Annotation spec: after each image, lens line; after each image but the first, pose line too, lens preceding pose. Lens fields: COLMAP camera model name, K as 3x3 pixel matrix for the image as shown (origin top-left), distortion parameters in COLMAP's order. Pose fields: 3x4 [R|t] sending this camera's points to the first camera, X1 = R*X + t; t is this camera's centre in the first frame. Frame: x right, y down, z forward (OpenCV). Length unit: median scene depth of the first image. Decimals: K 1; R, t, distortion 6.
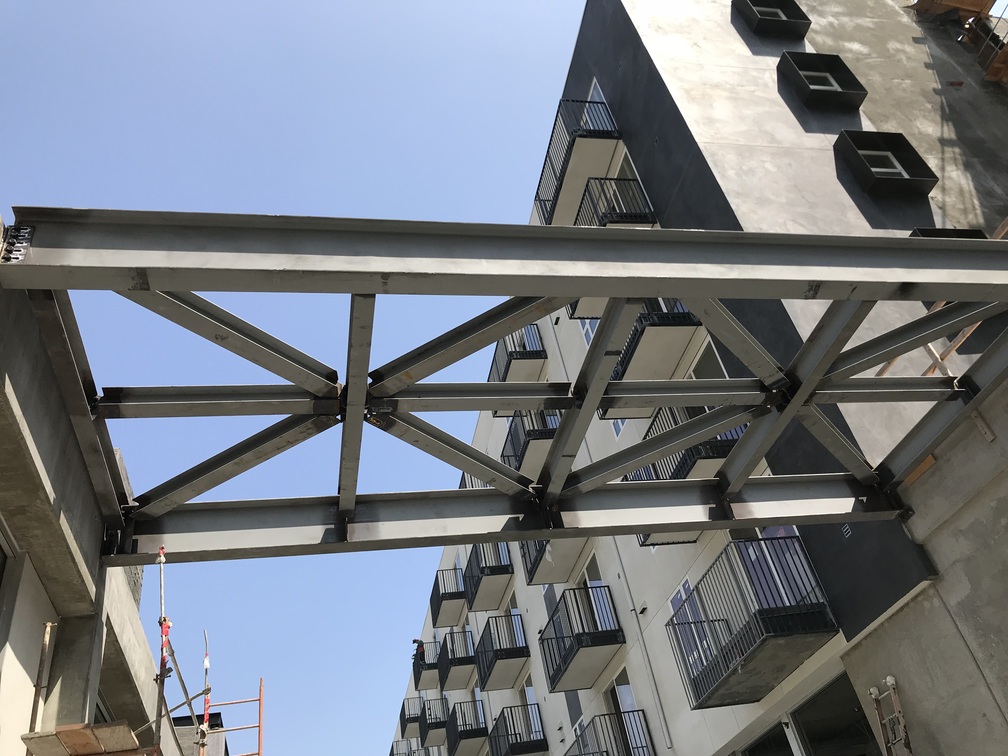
lens RADIAL K [[847.7, 0, 487.7], [0, 847.7, 378.6], [0, 0, 1]] dist [-0.011244, 0.006842]
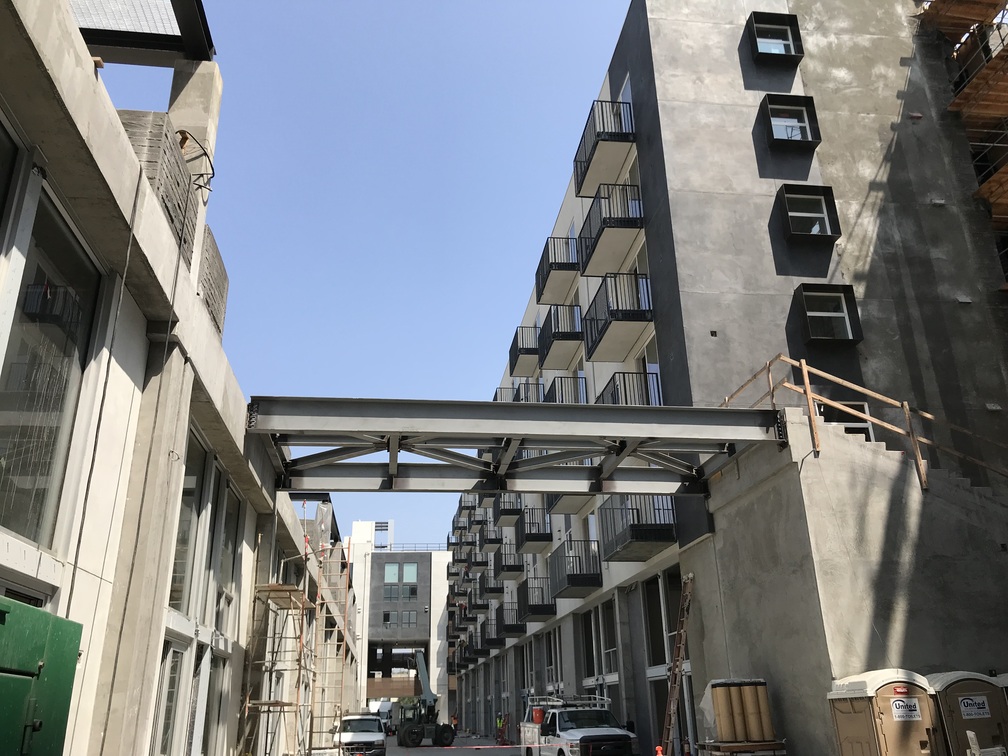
lens RADIAL K [[847.7, 0, 487.7], [0, 847.7, 378.6], [0, 0, 1]] dist [-0.011244, 0.006842]
pose [[0.988299, 0.115898, -0.099160, 0.120394], [-0.079511, 0.946249, 0.313514, -0.375757], [0.130165, -0.301961, 0.944392, -0.417694]]
